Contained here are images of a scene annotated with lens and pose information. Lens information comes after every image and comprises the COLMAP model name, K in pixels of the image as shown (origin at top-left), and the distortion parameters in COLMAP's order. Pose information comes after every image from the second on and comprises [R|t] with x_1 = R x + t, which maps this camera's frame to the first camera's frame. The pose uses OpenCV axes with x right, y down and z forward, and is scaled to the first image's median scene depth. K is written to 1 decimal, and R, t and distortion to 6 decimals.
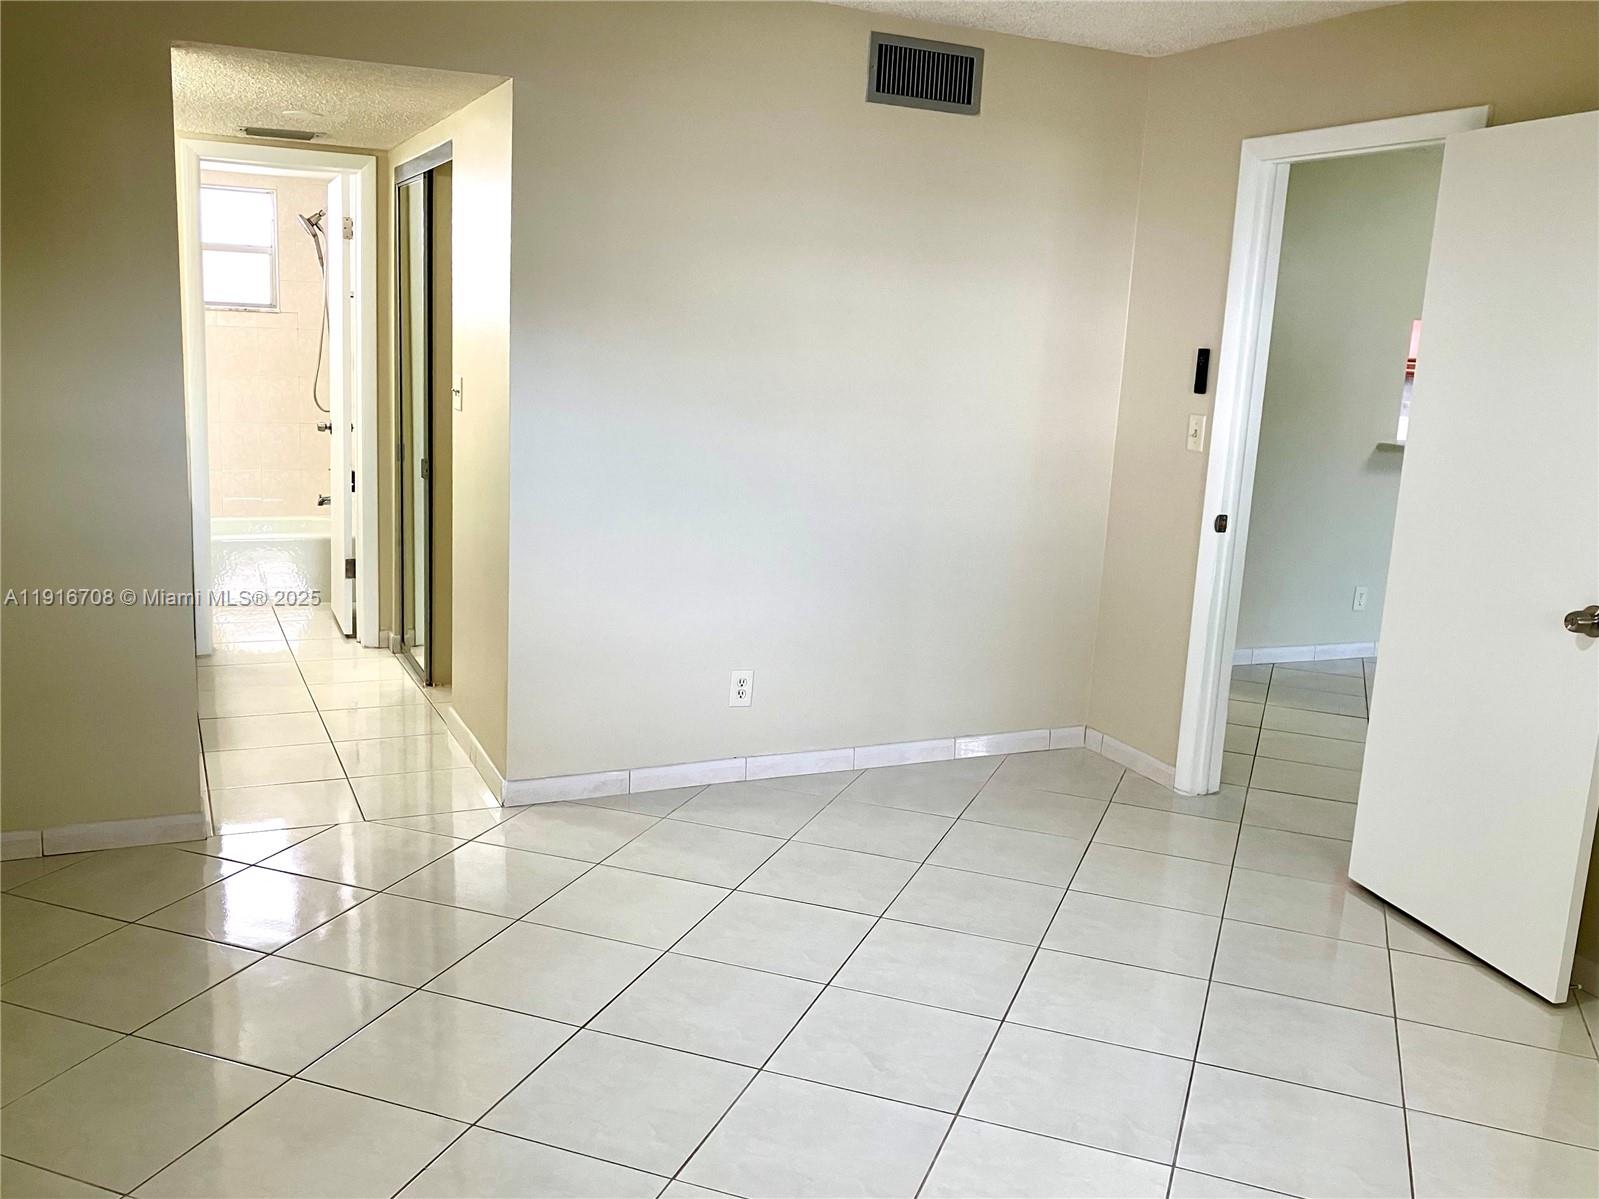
lens RADIAL K [[1388.0, 0, 751.3], [0, 1388.0, 603.4], [0, 0, 1]] dist [0.049965, -0.082206]
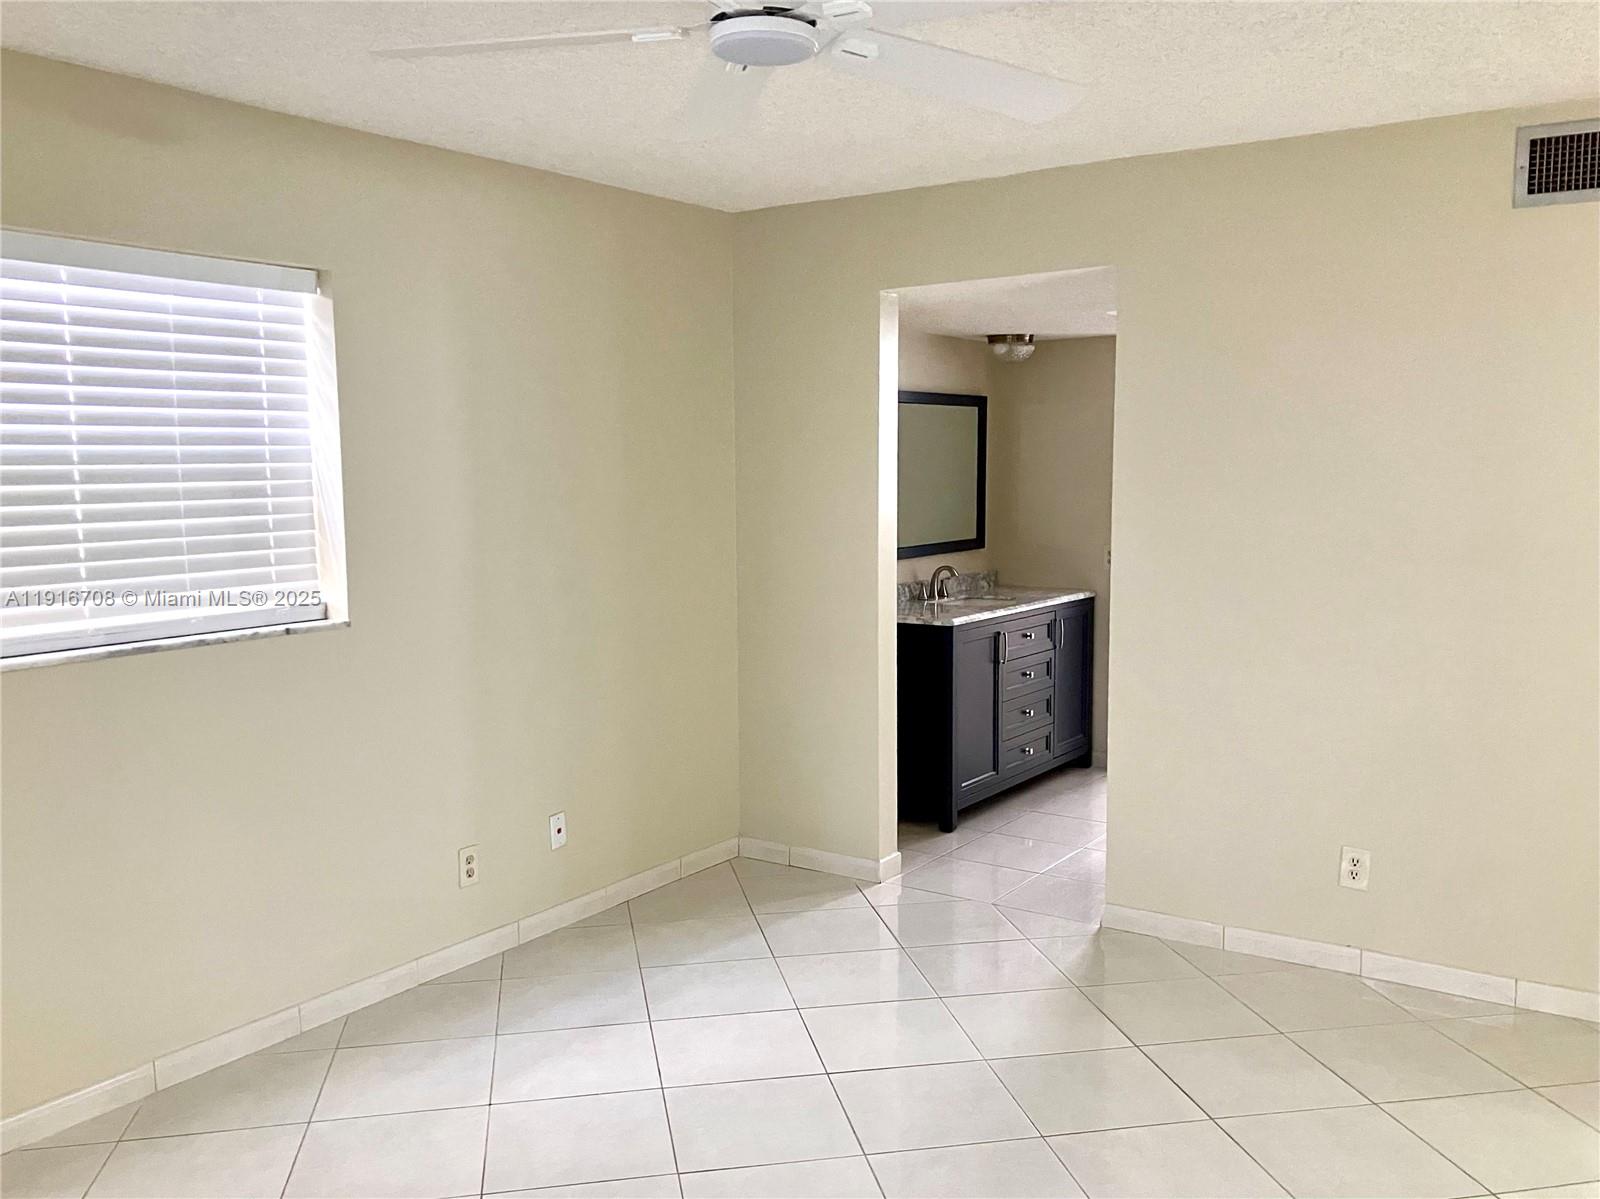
lens RADIAL K [[1347.9, 0, 770.6], [0, 1347.9, 602.7], [0, 0, 1]] dist [-0.002648, -0.012710]
pose [[0.511948, 0.041927, -0.857993, 1.098265], [-0.135876, 0.990186, -0.032688, -0.059466], [0.848202, 0.133315, 0.512621, 0.430525]]
